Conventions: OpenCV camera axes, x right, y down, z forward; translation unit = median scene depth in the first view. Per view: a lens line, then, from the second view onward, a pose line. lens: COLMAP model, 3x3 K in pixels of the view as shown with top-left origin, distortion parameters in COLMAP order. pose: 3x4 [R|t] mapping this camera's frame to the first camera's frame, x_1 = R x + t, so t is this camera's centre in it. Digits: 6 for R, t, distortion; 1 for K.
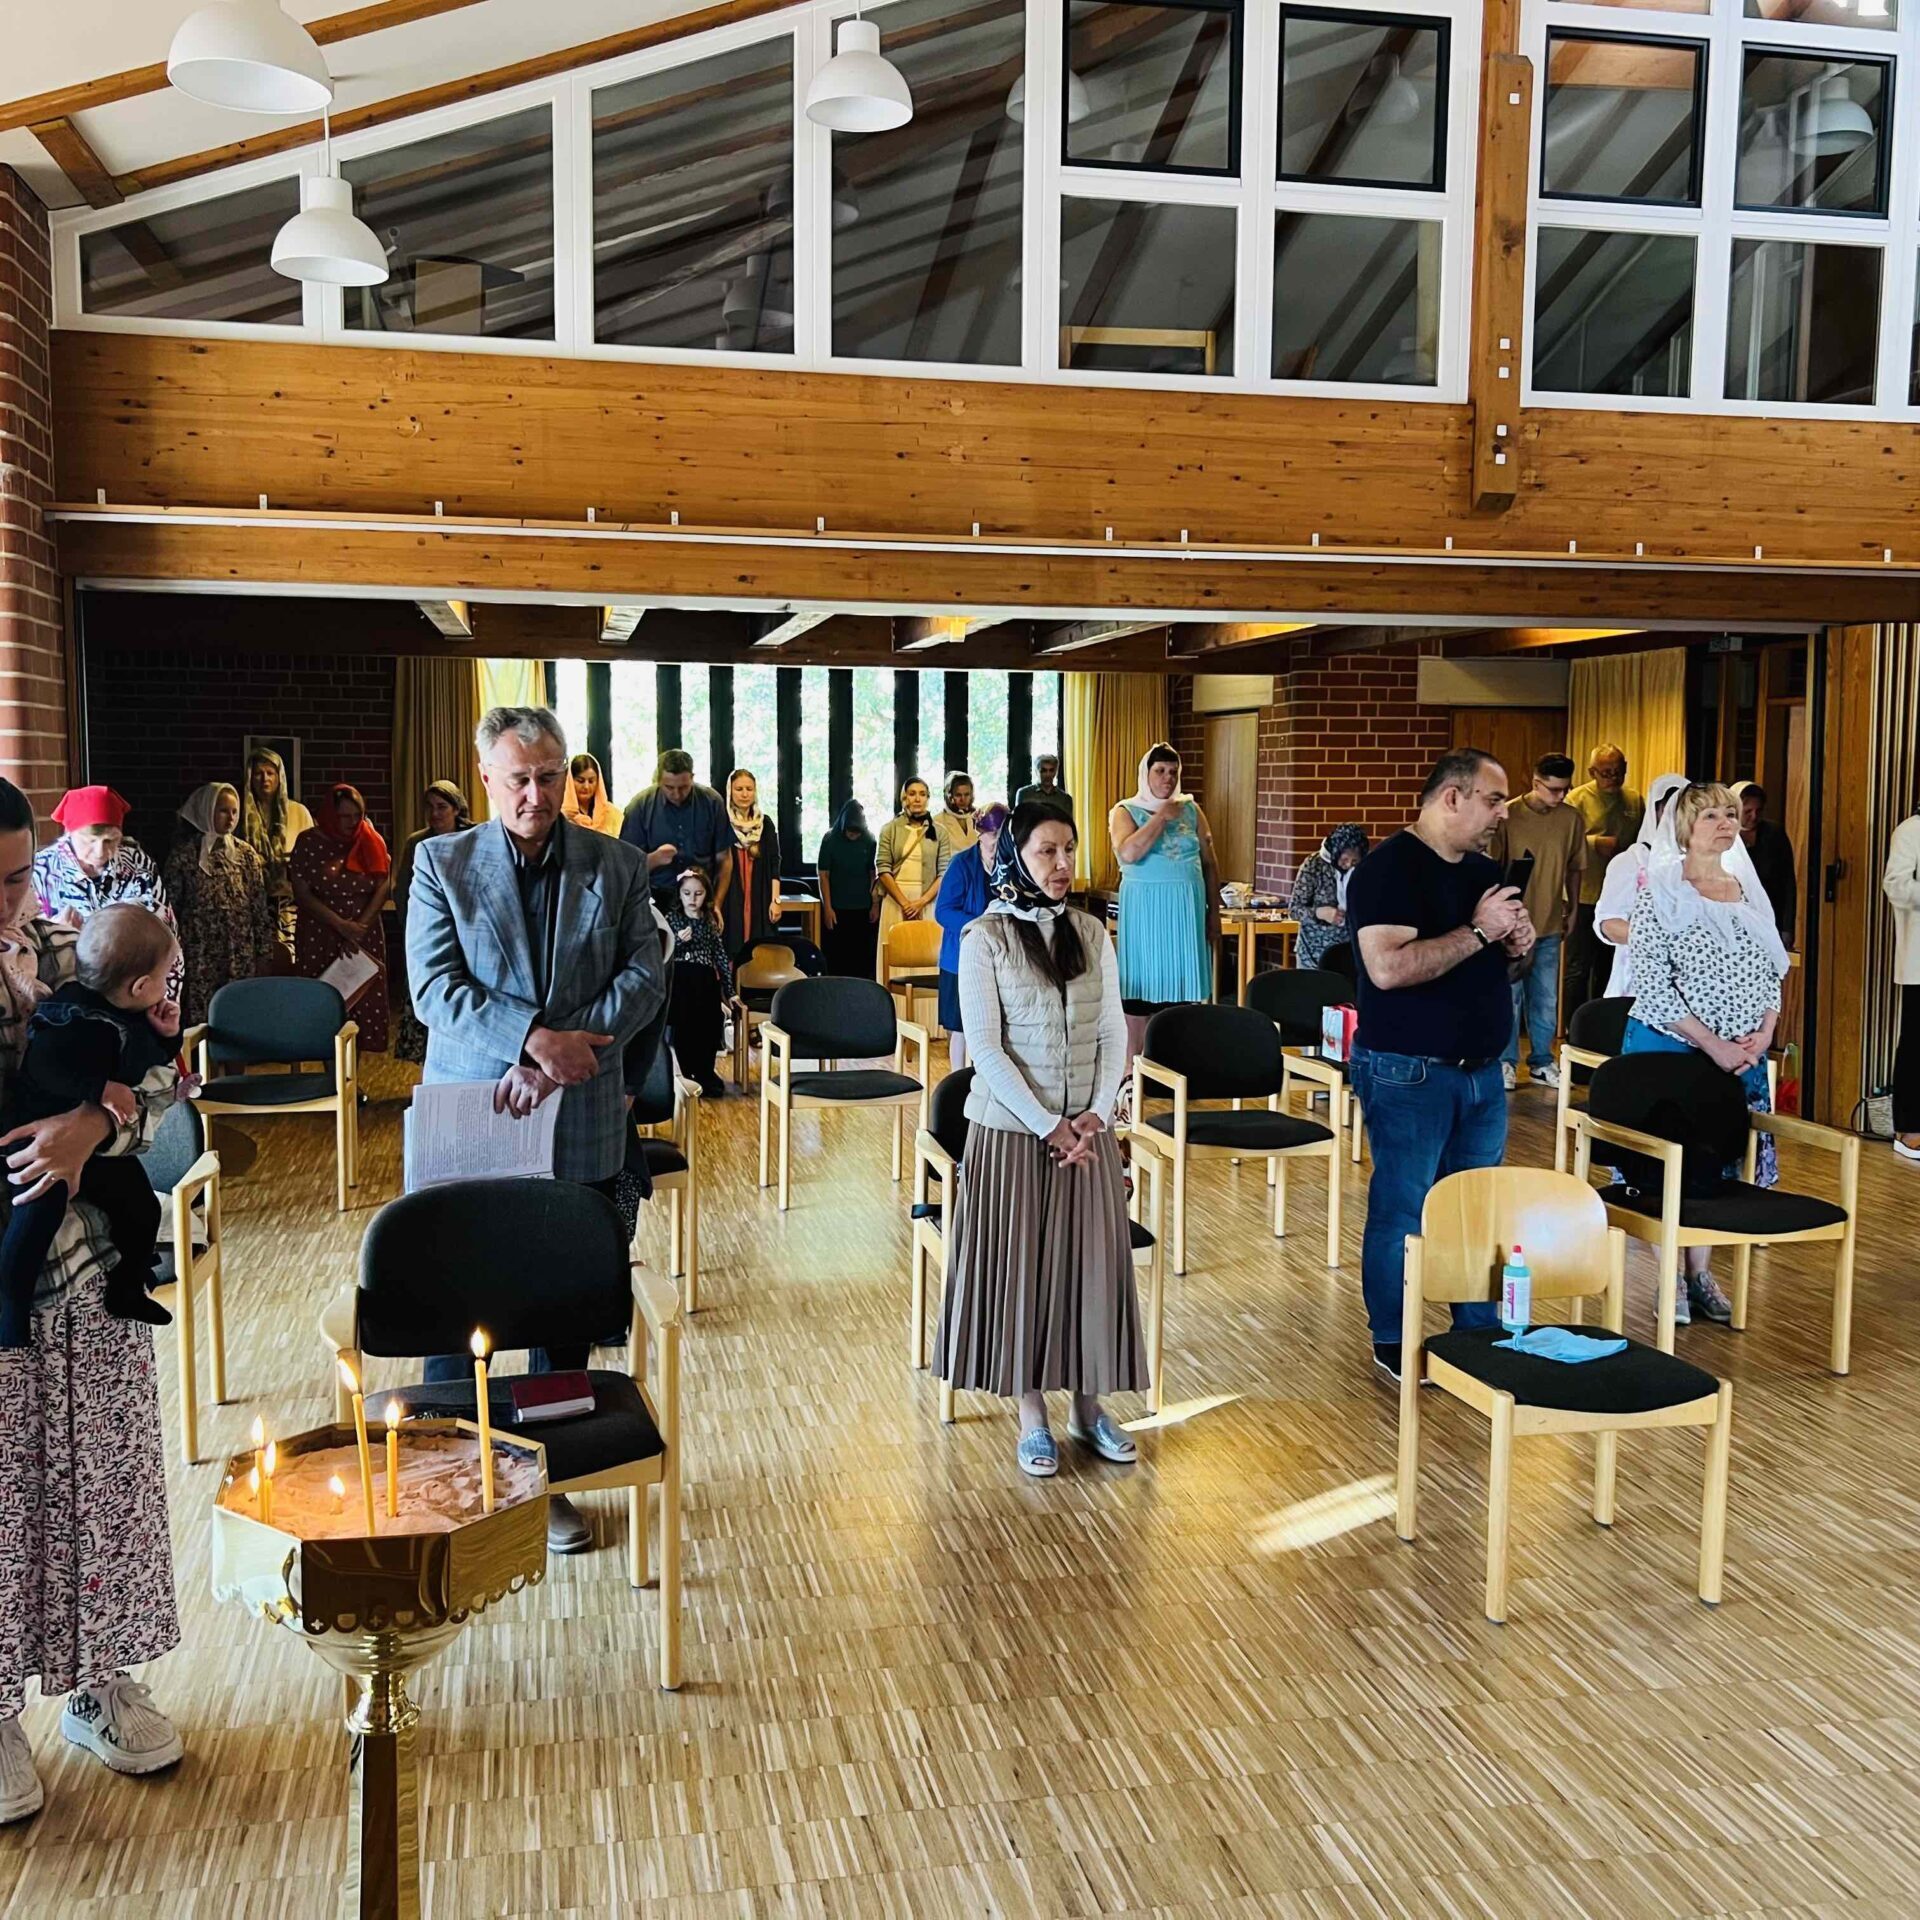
lens RADIAL K [[1947.0, 0, 952.5], [0, 1947.0, 975.3], [0, 0, 1]] dist [0.121170, -0.262067]
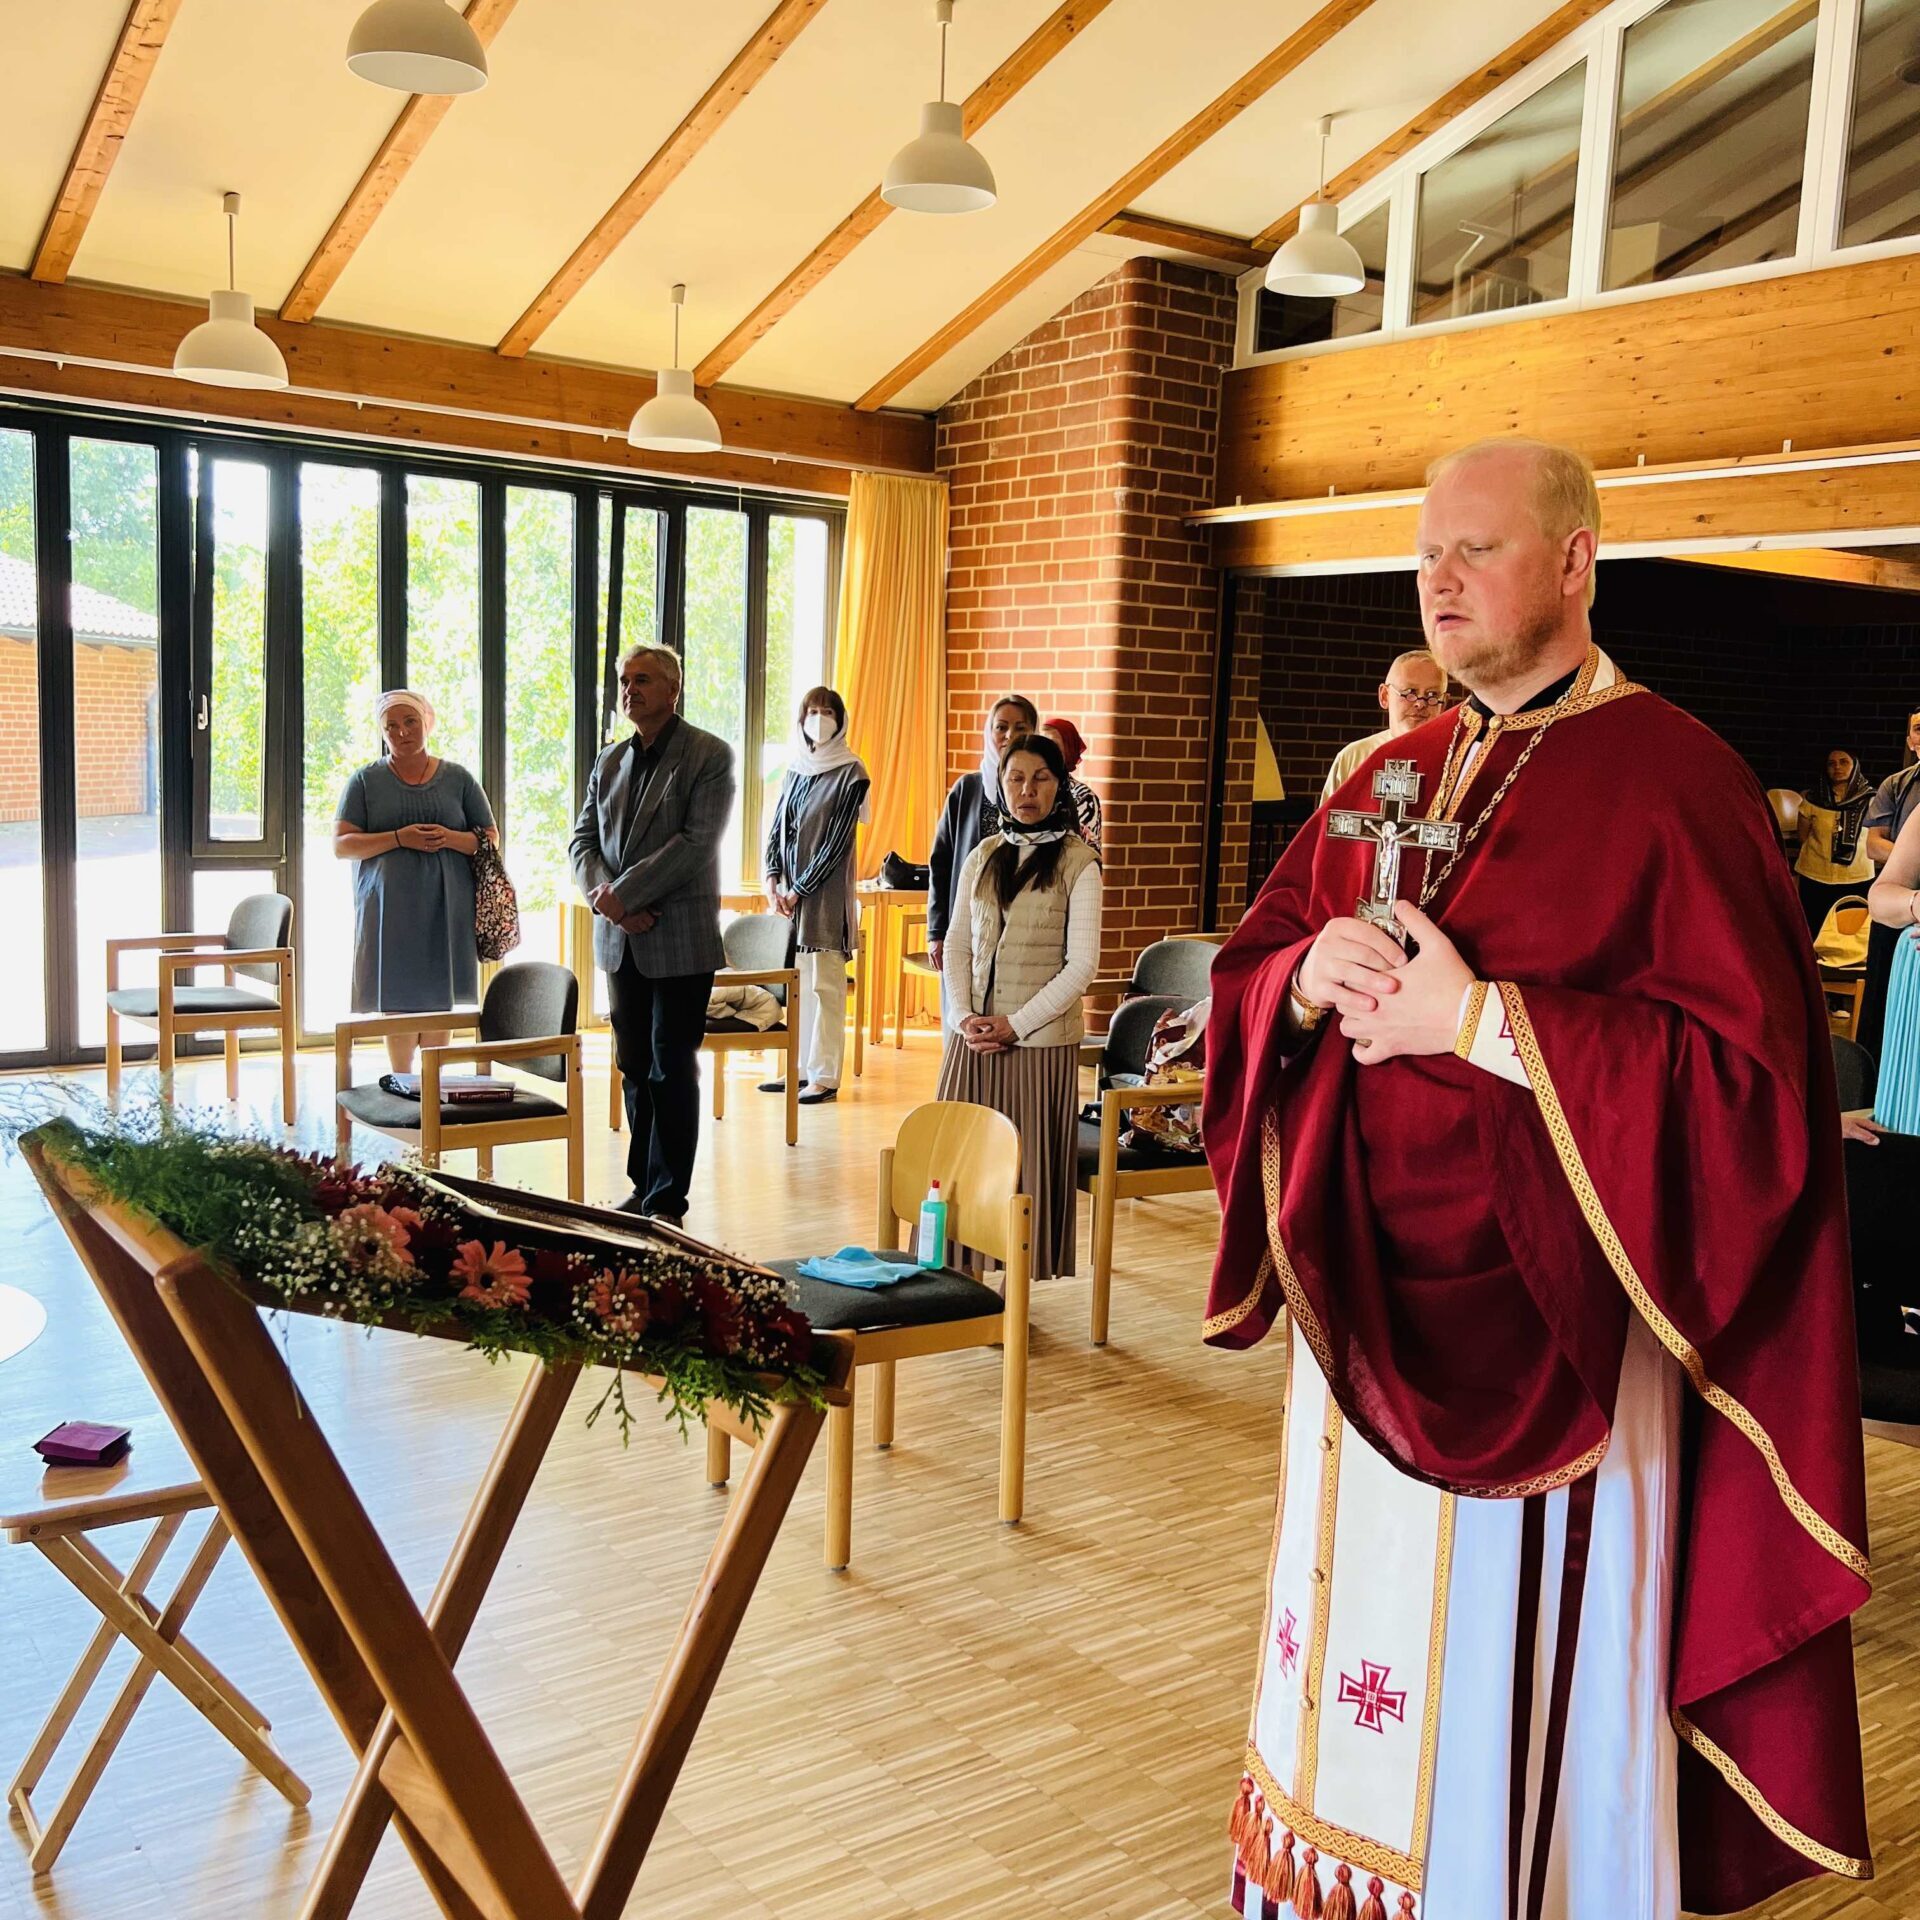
lens RADIAL K [[1953.0, 0, 960.4], [0, 1953.0, 981.9], [0, 0, 1]] dist [0.056106, -0.049156]
pose [[0.419814, 0.126924, -0.898692, 0.707799], [-0.126664, 0.988677, 0.080463, -0.023872], [0.898728, 0.080052, 0.431137, 0.371596]]
